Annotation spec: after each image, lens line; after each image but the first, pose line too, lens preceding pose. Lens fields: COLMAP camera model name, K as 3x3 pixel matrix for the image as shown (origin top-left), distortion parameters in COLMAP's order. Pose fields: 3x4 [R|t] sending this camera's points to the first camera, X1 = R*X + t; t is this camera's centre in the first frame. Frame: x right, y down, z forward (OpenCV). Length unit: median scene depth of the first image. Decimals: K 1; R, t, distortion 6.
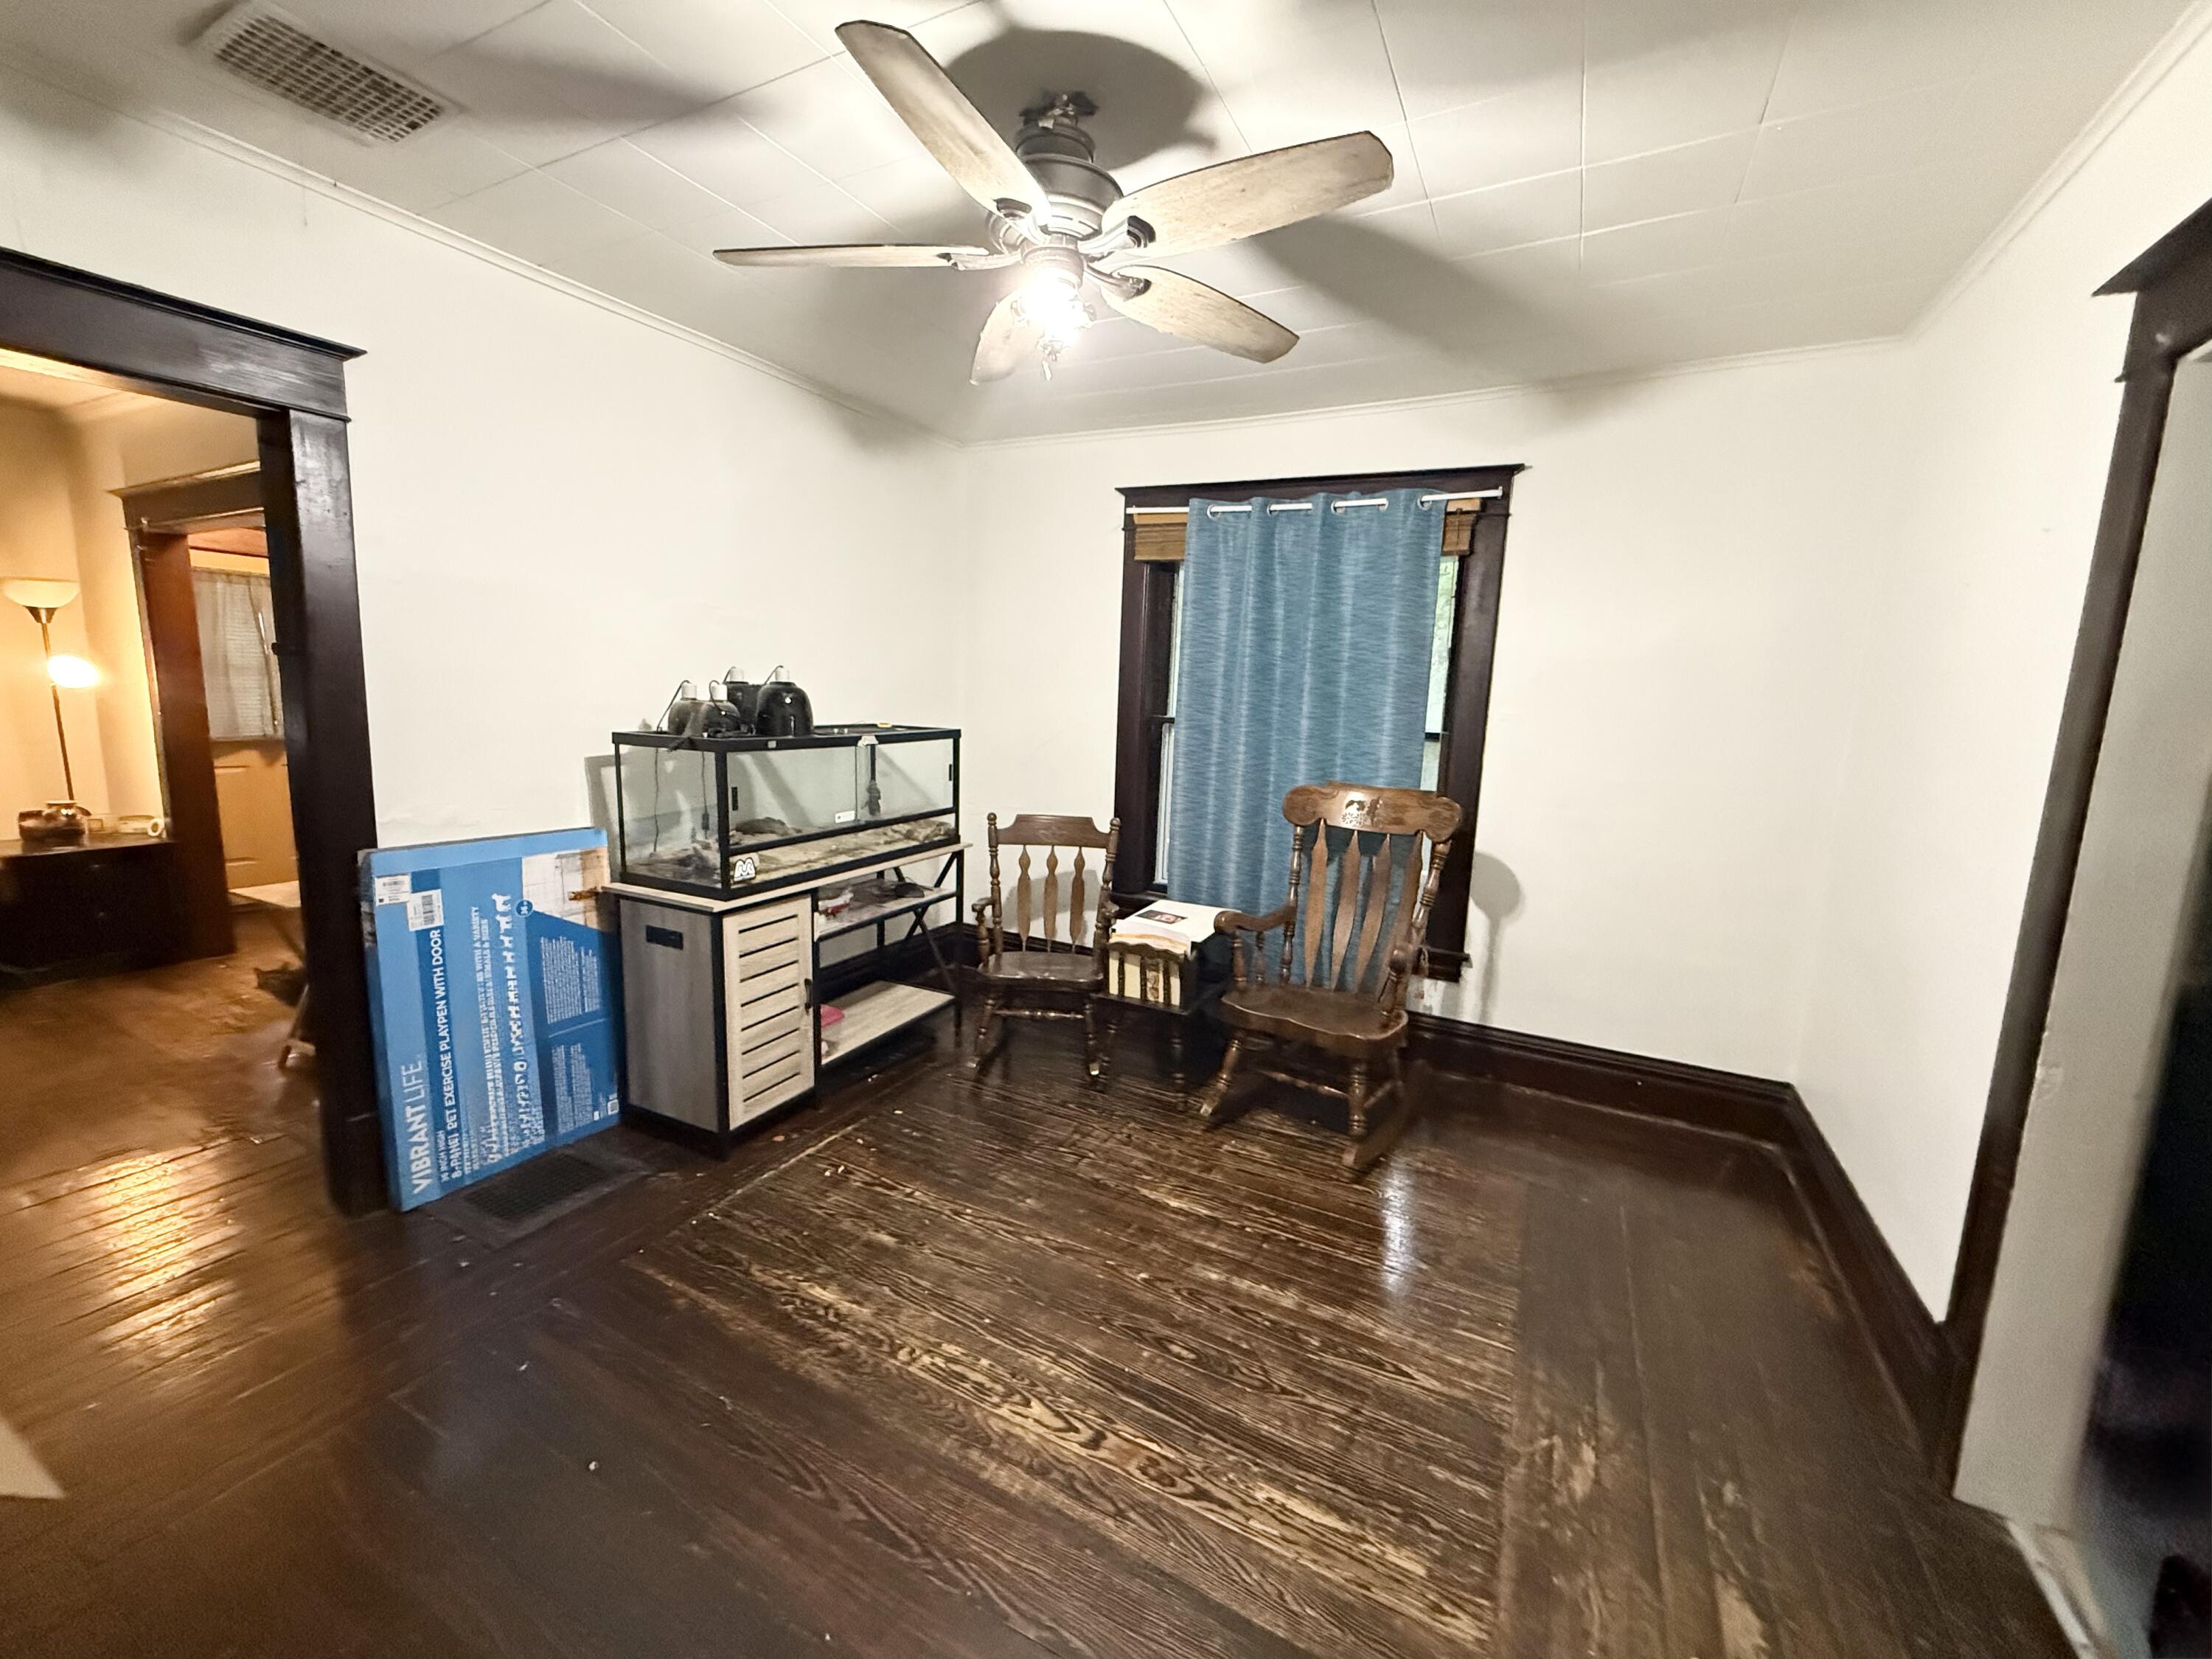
lens RADIAL K [[880.1, 0, 1109.5], [0, 880.1, 827.2], [0, 0, 1]] dist [0.002382, -0.000319]
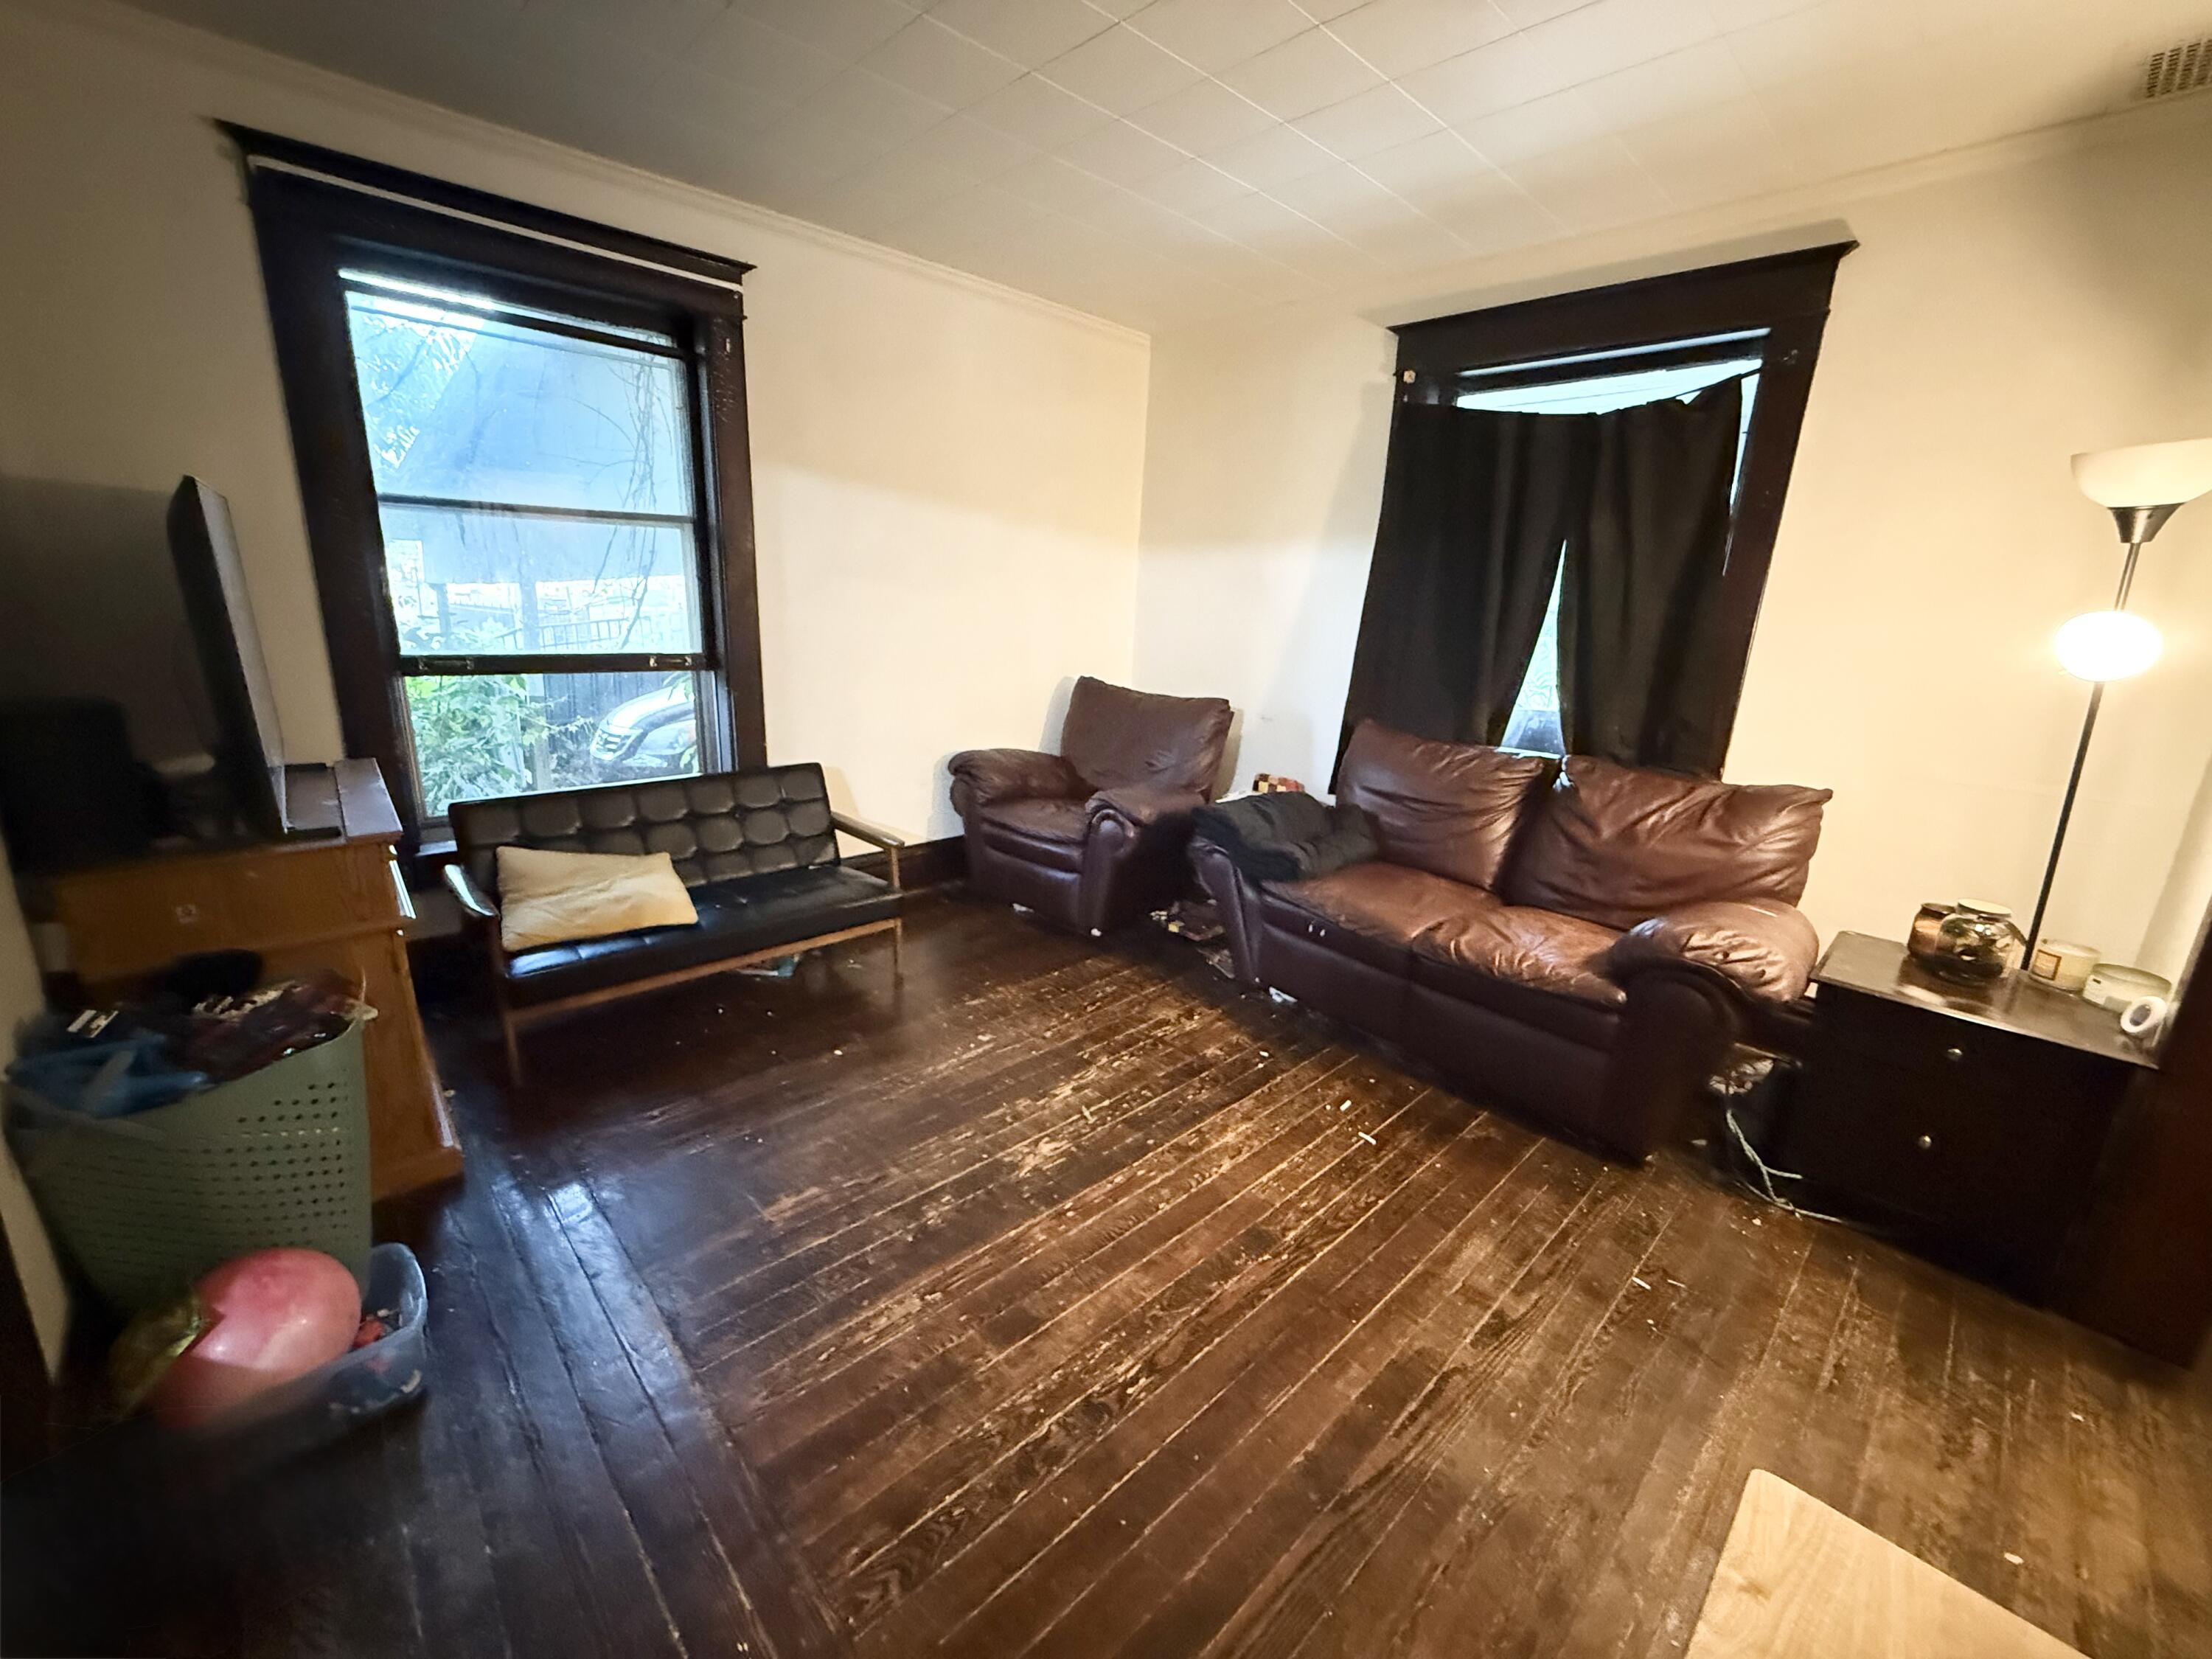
lens RADIAL K [[880.1, 0, 1111.5], [0, 880.1, 829.2], [0, 0, 1]] dist [0.002382, -0.000319]
pose [[-0.312671, 0.198481, -0.928893, -1.246612], [-0.213239, 0.938296, 0.272268, -0.219993], [0.925617, 0.283207, -0.251054, 1.419442]]
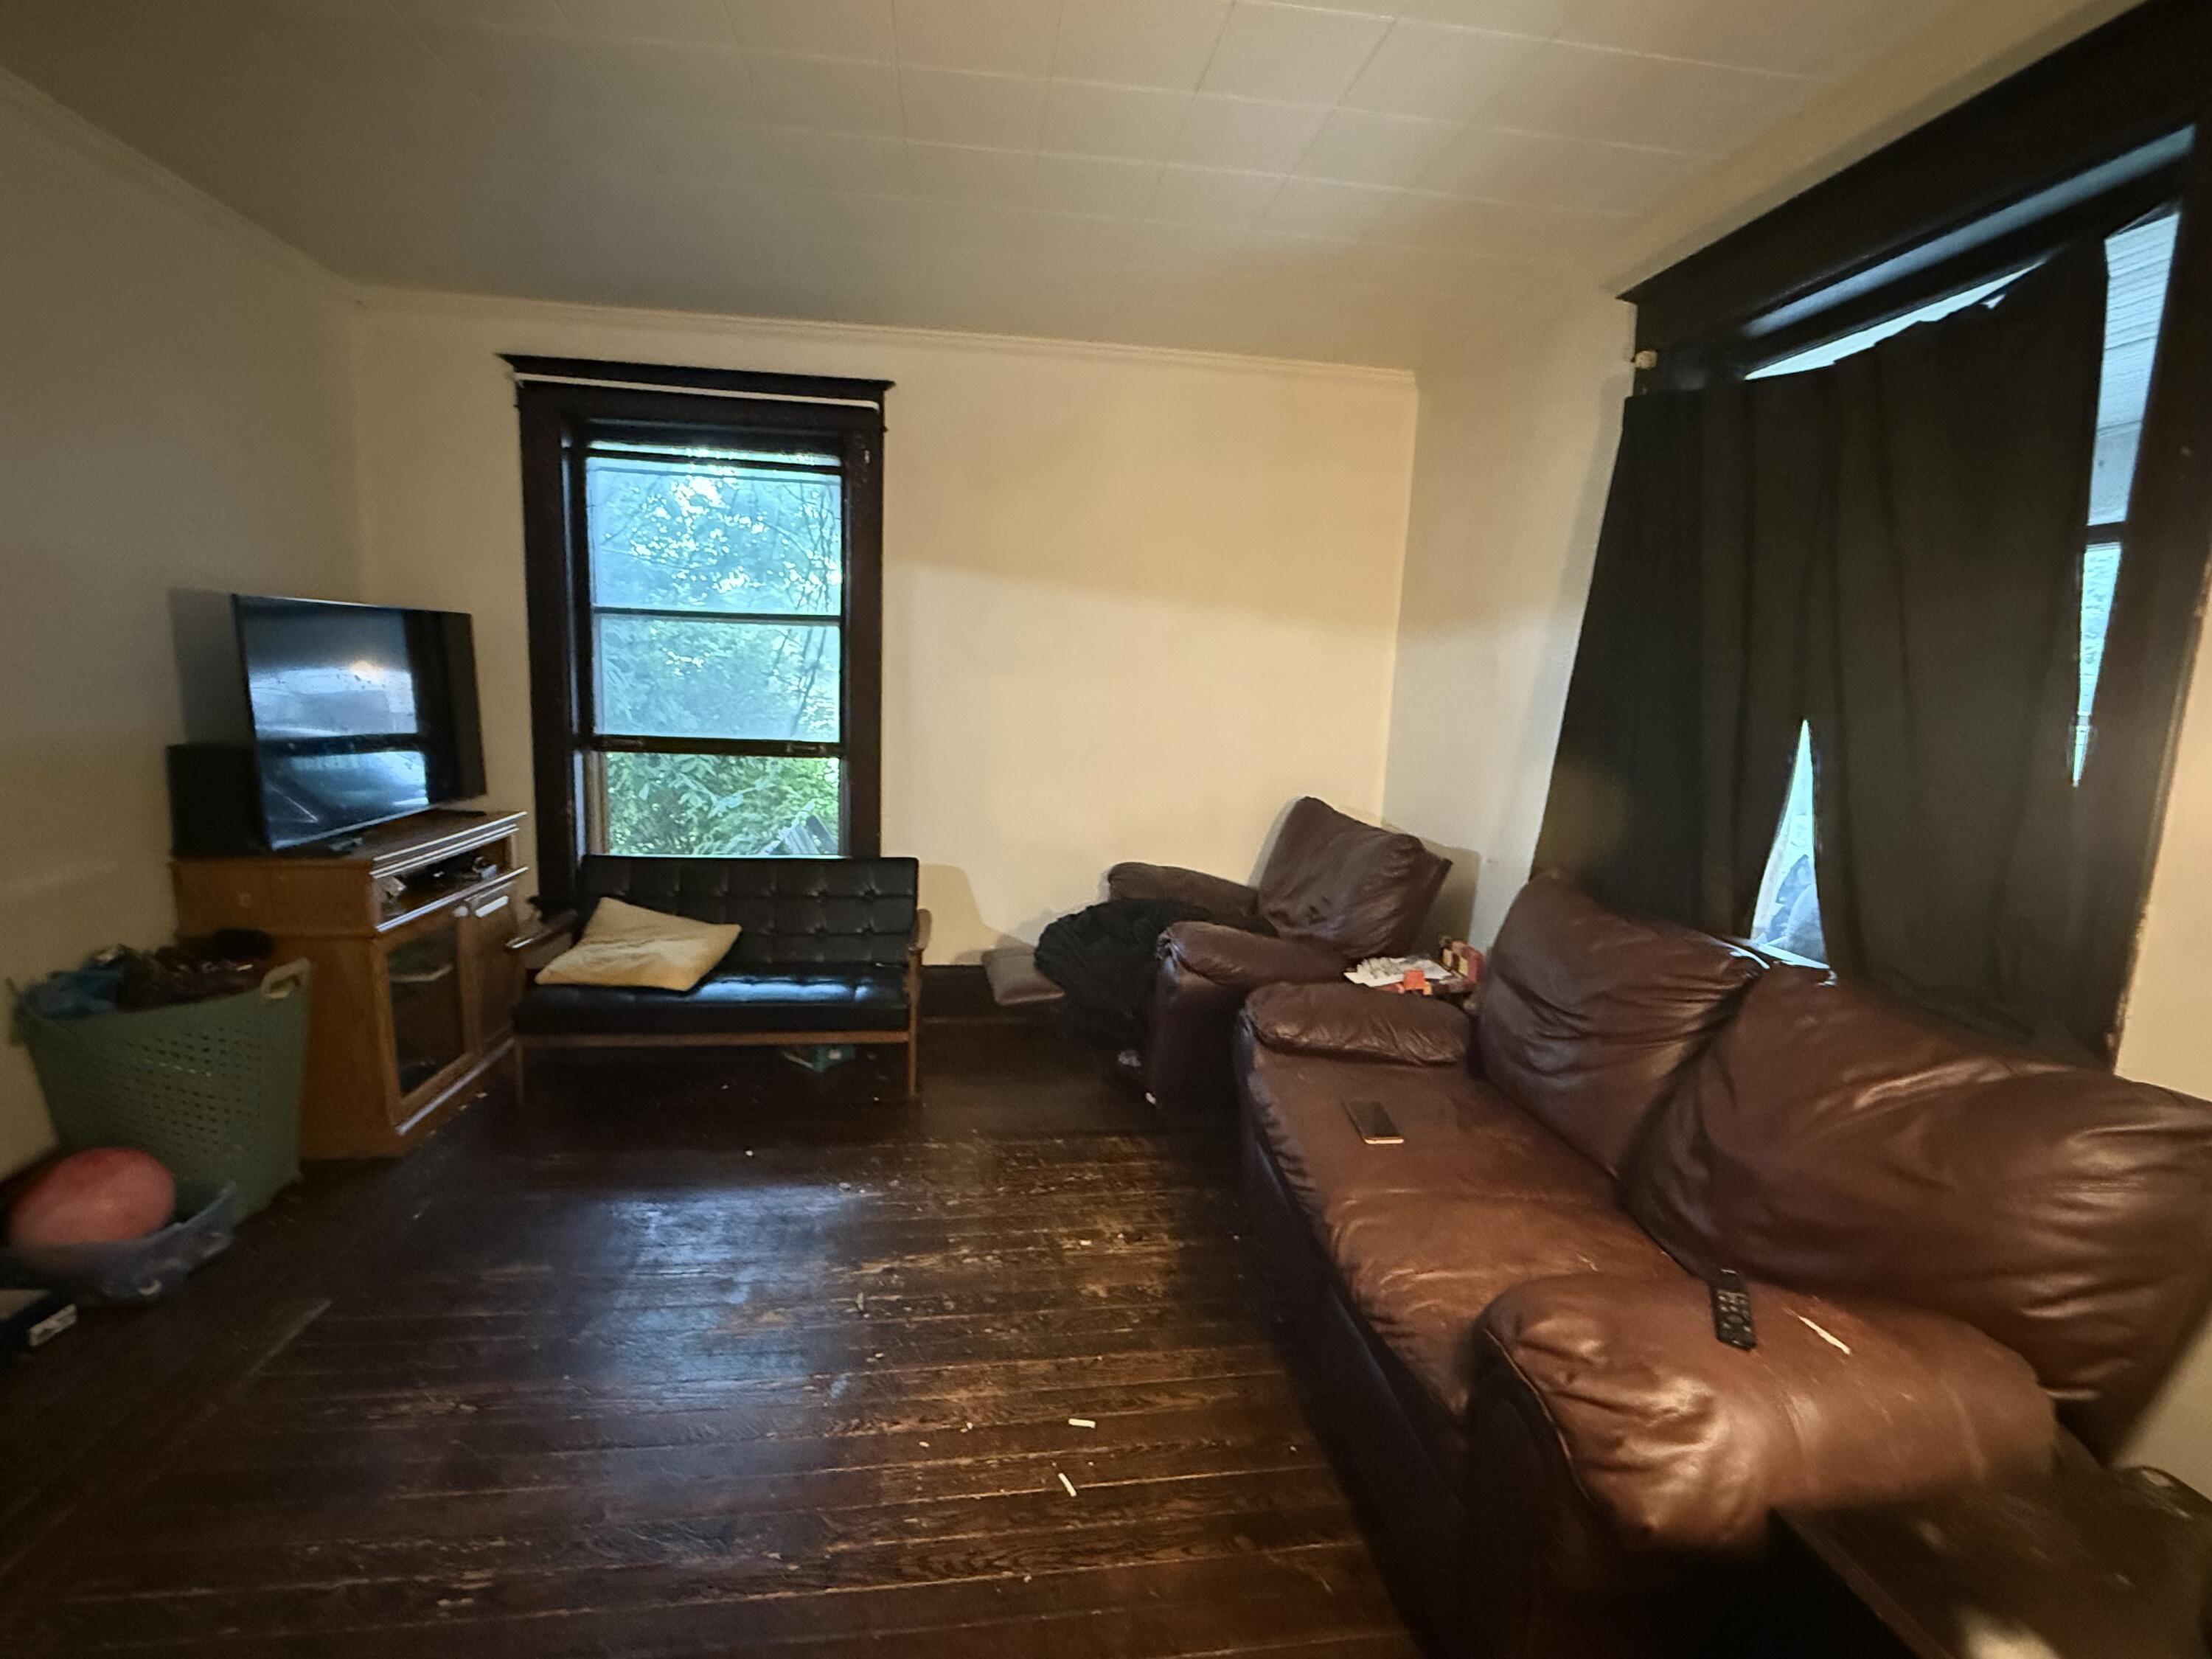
lens RADIAL K [[1014.6, 0, 1112.4], [0, 1014.6, 836.1], [0, 0, 1]] dist [0.002334, 0.000002]
pose [[-0.805482, 0.021224, -0.592241, -1.913497], [-0.167456, 0.950481, 0.261811, -0.360223], [0.568470, 0.310058, -0.762041, 2.116538]]
